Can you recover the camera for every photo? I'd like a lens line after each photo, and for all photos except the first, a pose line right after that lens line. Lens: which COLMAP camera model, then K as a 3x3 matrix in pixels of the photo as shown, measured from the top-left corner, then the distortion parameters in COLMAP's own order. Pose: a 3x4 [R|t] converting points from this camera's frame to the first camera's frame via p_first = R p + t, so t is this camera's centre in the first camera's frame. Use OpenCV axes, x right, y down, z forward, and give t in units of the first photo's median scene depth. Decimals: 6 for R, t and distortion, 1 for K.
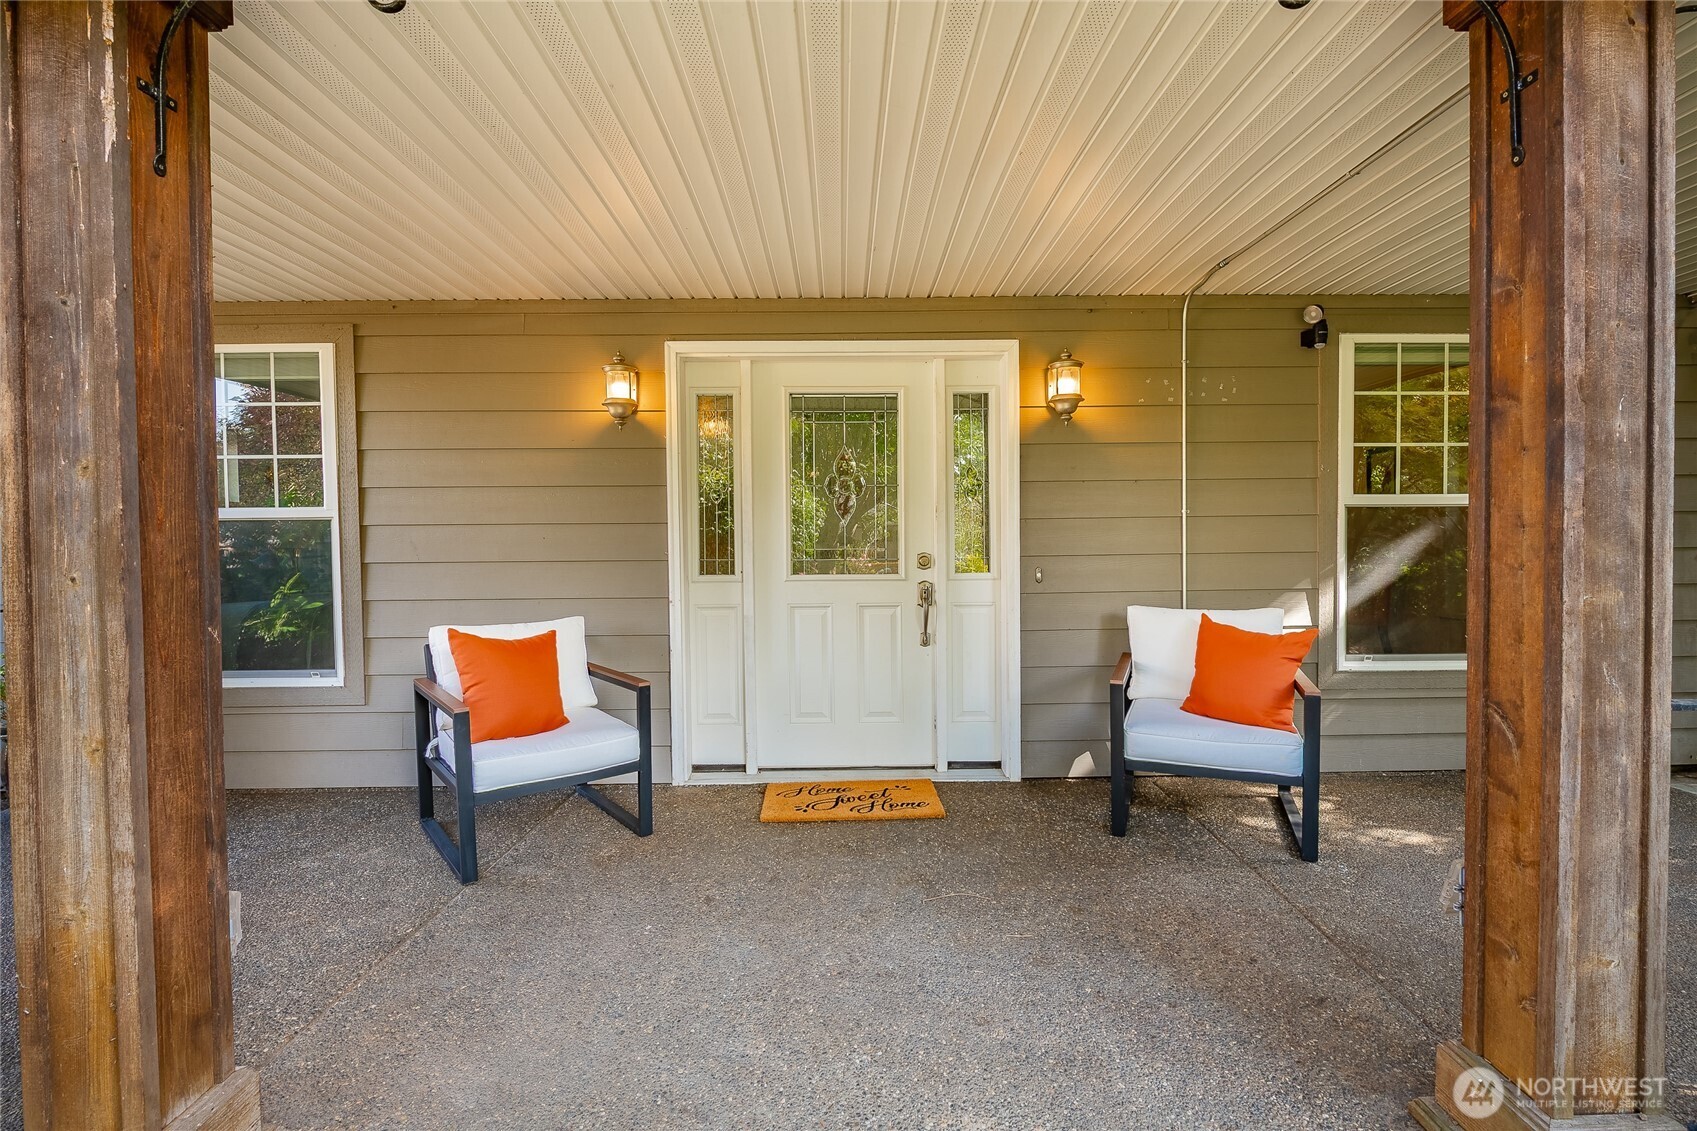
lens RADIAL K [[809.8, 0, 849.3], [0, 809.8, 560.7], [0, 0, 1]] dist [-0.001059, 0.000063]
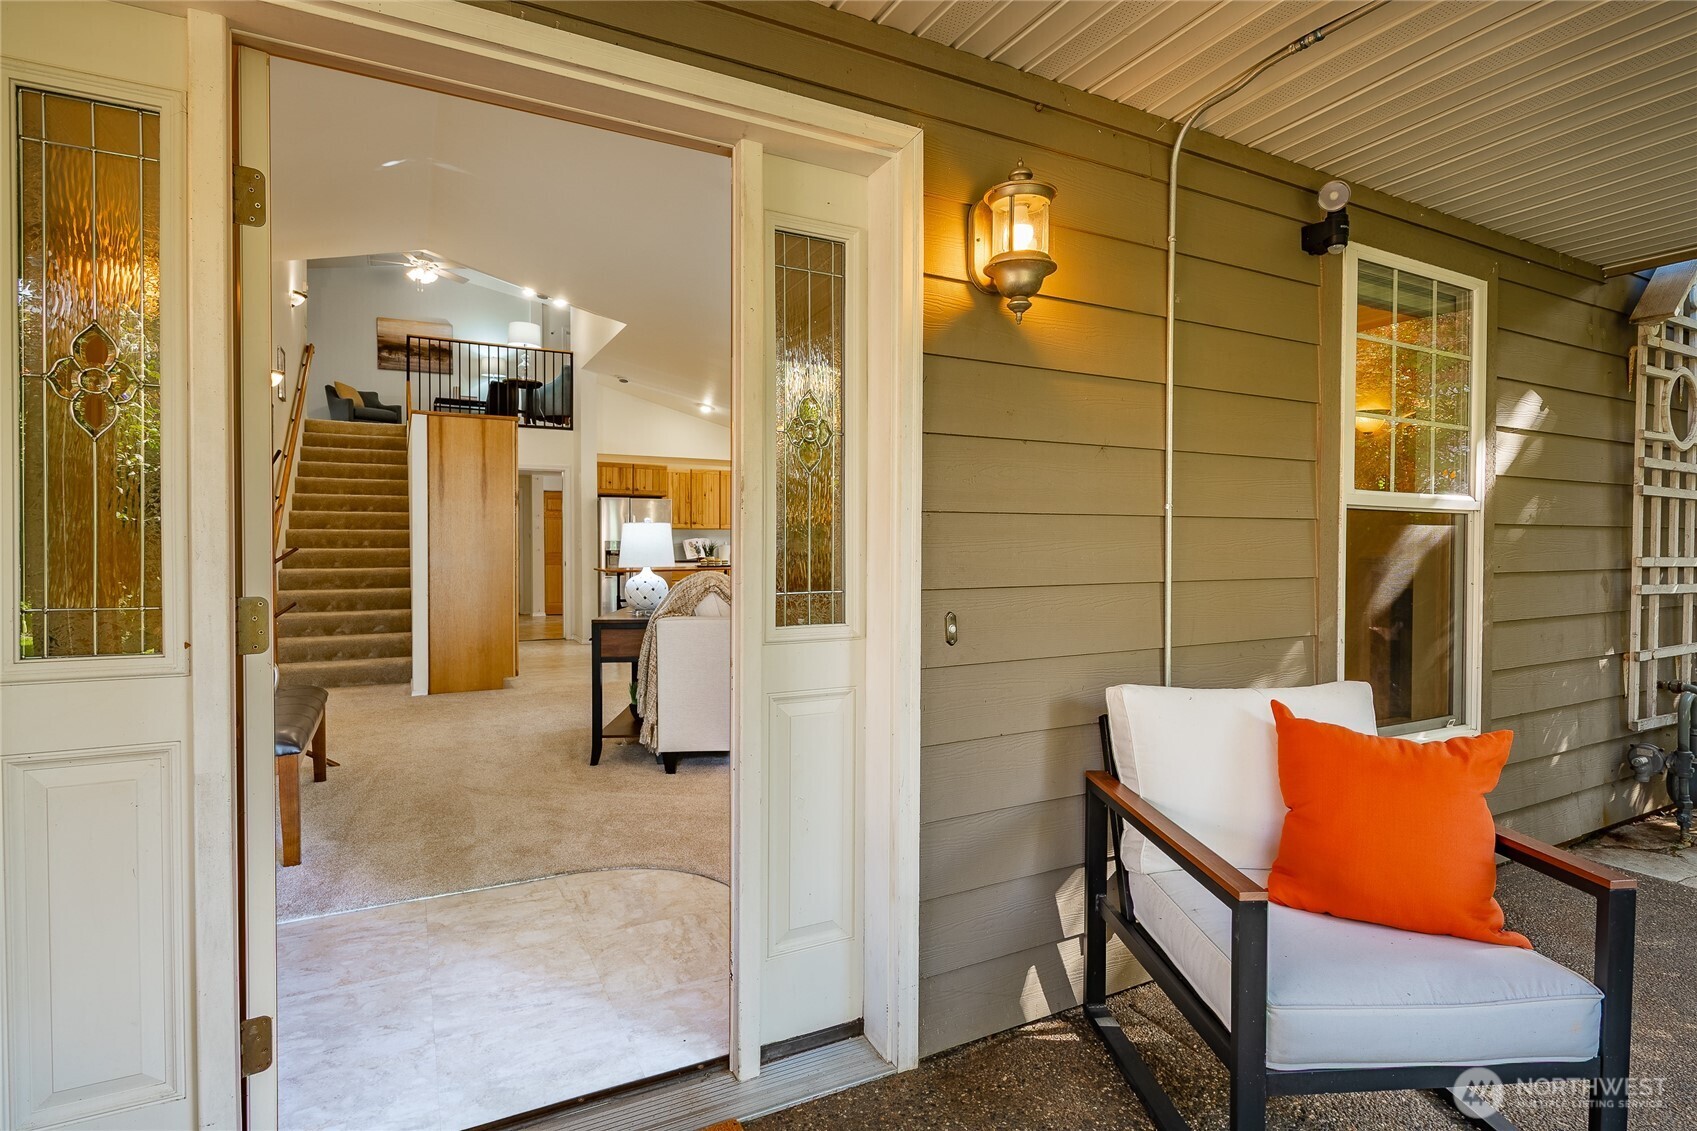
lens RADIAL K [[822.6, 0, 844.3], [0, 822.6, 561.3], [0, 0, 1]] dist [-0.003211, 0.000042]
pose [[0.886083, 0.002050, 0.463522, -0.050720], [0.001475, 0.999973, -0.007242, -0.019073], [-0.463525, 0.007101, 0.886056, 0.599586]]
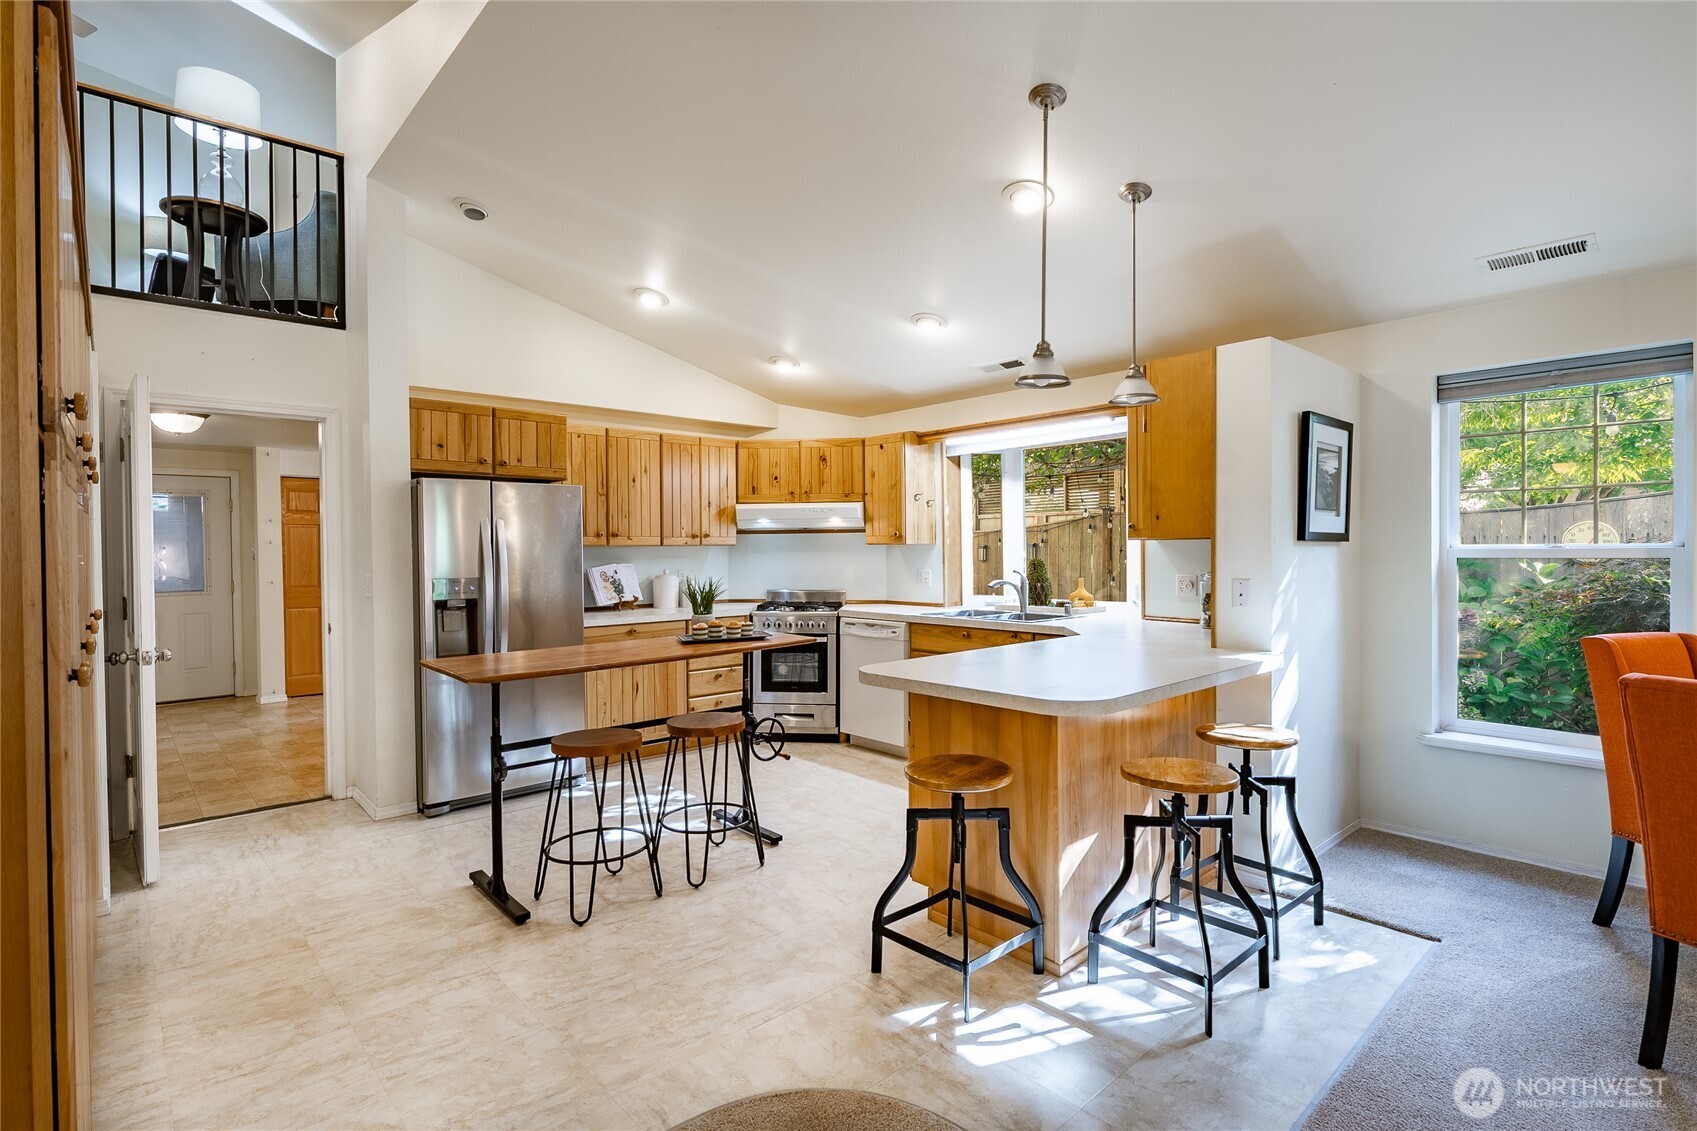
lens RADIAL K [[822.6, 0, 860.8], [0, 822.6, 559.5], [0, 0, 1]] dist [-0.003211, 0.000042]
pose [[0.740887, -0.004973, 0.671611, -0.018317], [0.018166, 0.999755, -0.012637, -0.032123], [-0.671384, 0.021563, 0.740796, 0.816588]]
